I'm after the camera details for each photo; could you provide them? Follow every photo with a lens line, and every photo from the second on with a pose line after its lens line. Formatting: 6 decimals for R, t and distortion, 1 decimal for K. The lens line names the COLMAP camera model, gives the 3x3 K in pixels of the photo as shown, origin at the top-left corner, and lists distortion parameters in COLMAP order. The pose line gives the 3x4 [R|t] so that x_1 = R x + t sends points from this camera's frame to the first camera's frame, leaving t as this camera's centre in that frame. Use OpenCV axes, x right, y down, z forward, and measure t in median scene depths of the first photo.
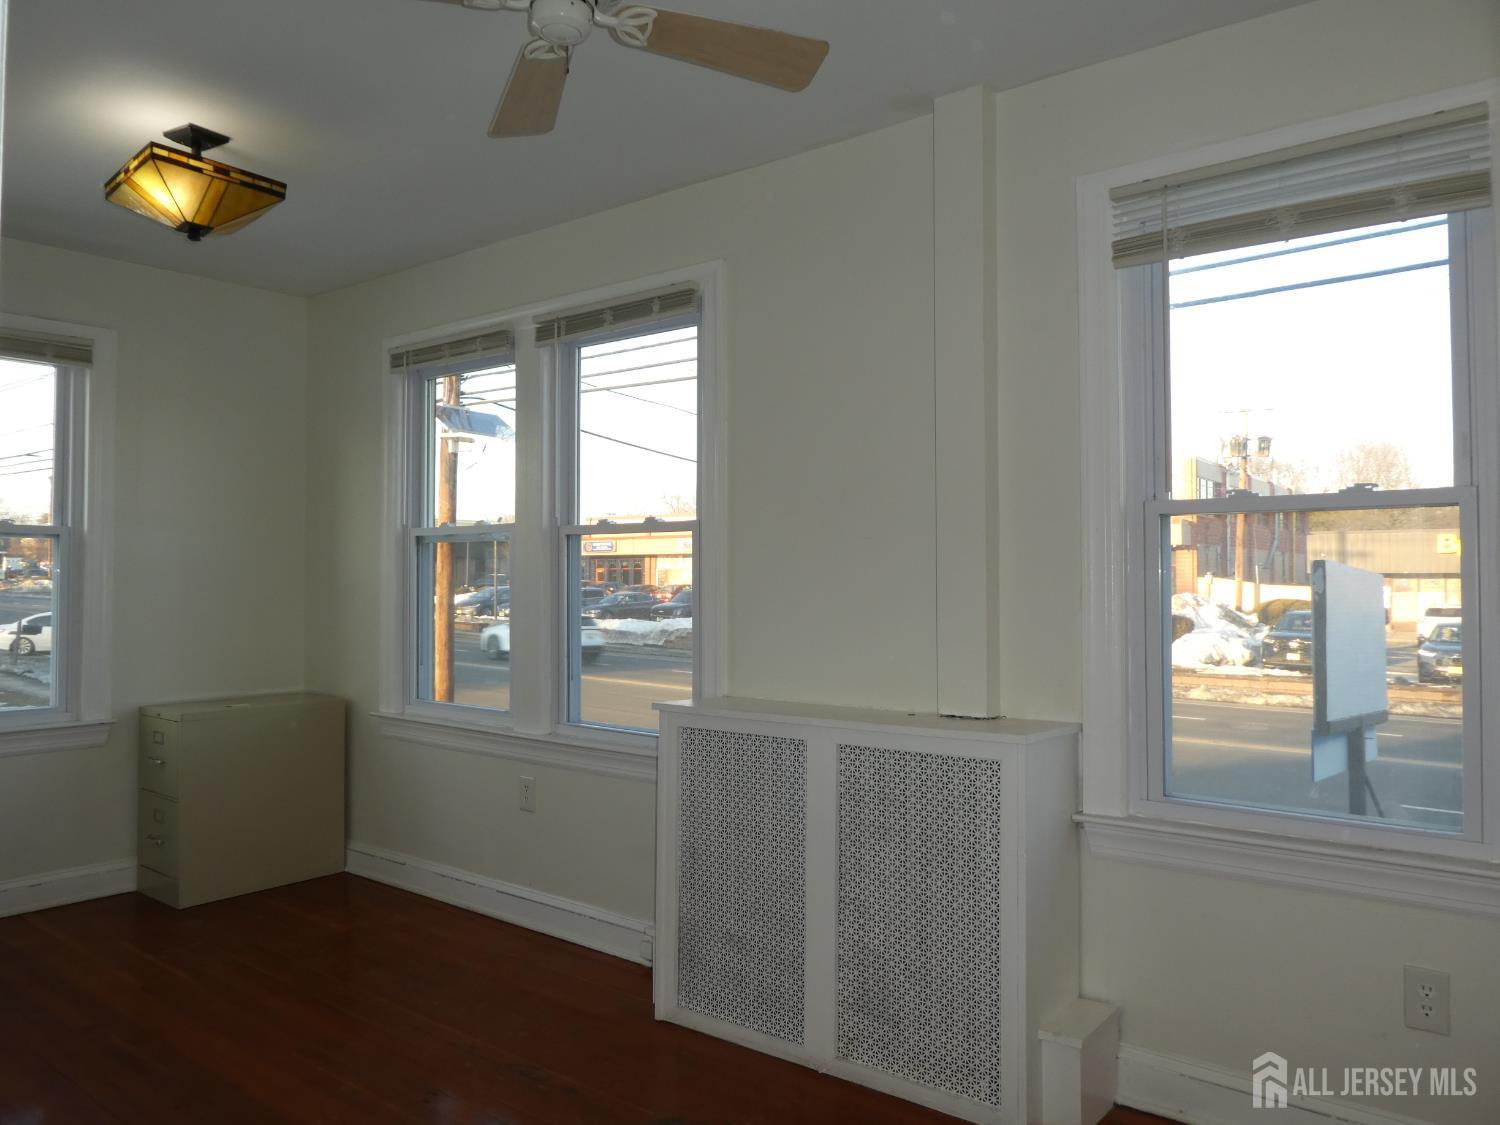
lens RADIAL K [[1074.5, 0, 750.0], [0, 1074.5, 562.5], [0, 0, 1]] dist [-0.000655, -0.000448]
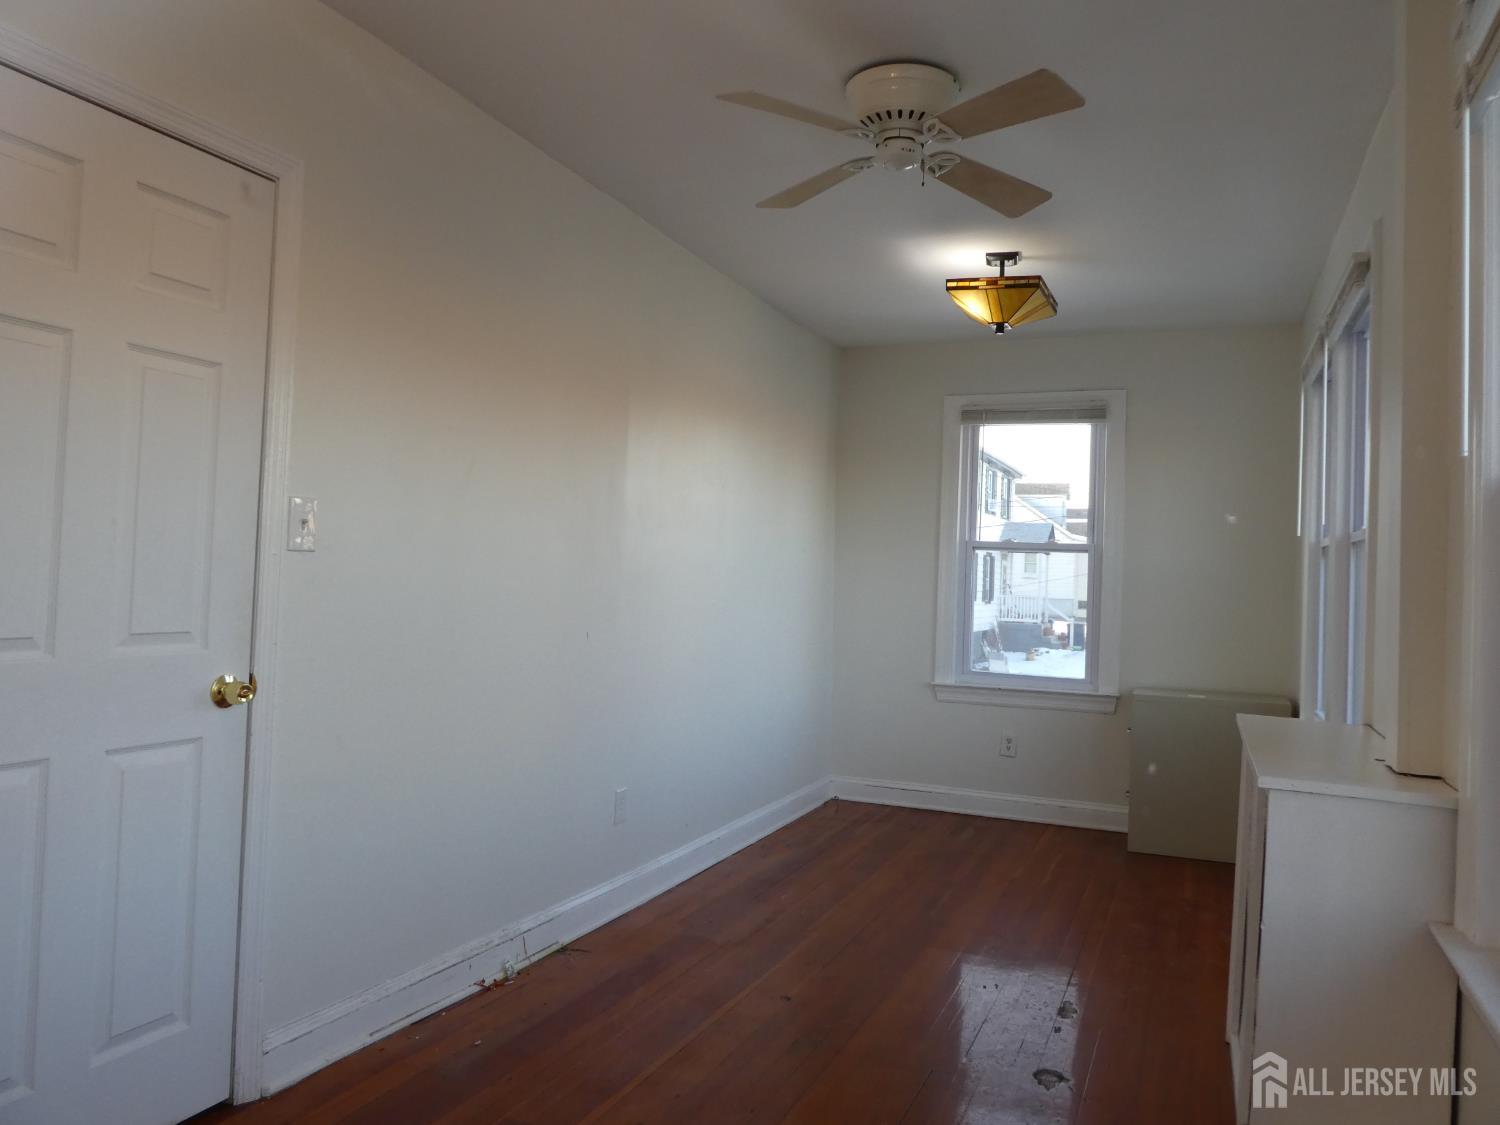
lens RADIAL K [[1074.5, 0, 750.0], [0, 1074.5, 562.5], [0, 0, 1]] dist [-0.000655, -0.000448]
pose [[0.260201, 0.006150, -0.965535, 0.775048], [-0.026557, 0.999647, -0.000790, 0.002950], [0.965189, 0.025847, 0.260272, 0.361168]]
